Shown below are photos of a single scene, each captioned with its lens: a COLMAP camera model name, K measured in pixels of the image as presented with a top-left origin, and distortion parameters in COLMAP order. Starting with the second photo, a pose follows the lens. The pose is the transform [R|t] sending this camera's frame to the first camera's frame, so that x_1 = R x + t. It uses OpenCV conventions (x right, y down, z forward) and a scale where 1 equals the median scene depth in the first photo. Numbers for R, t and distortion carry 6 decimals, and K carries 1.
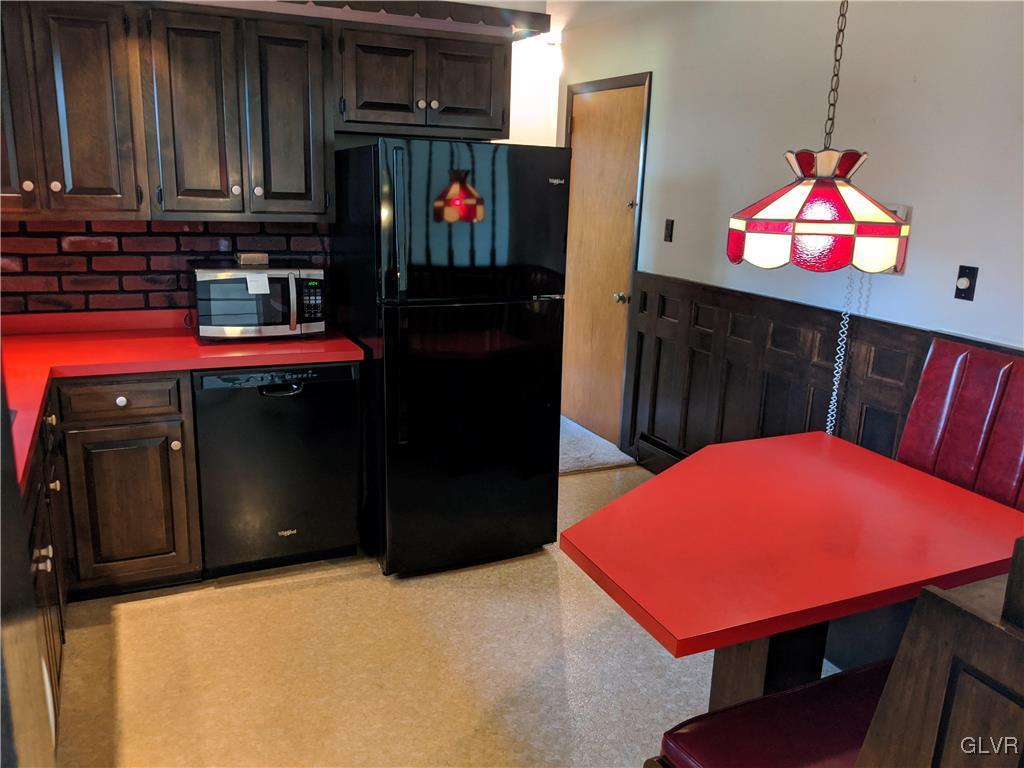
lens RADIAL K [[824.7, 0, 518.8], [0, 824.7, 382.8], [0, 0, 1]] dist [0.063020, -0.103605]
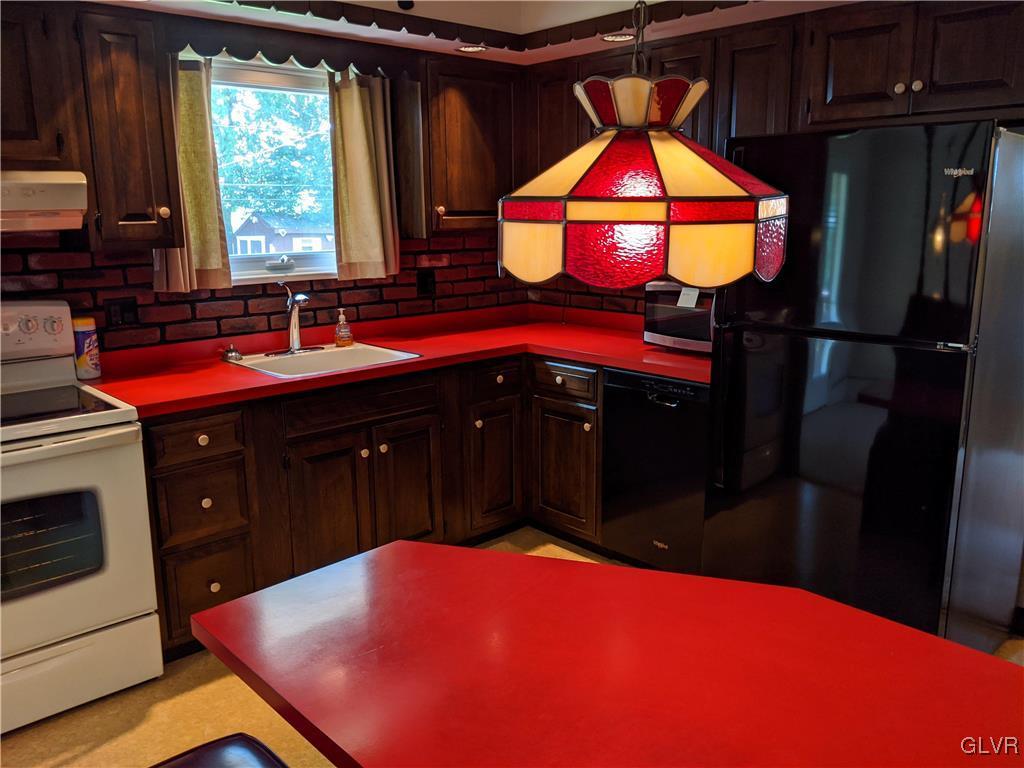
lens RADIAL K [[824.7, 0, 516.1], [0, 824.7, 393.6], [0, 0, 1]] dist [0.063020, -0.103605]
pose [[0.299830, 0.170648, -0.938606, 0.579457], [-0.214967, 0.970653, 0.107805, -0.067176], [0.929457, 0.169446, 0.327715, 0.477578]]
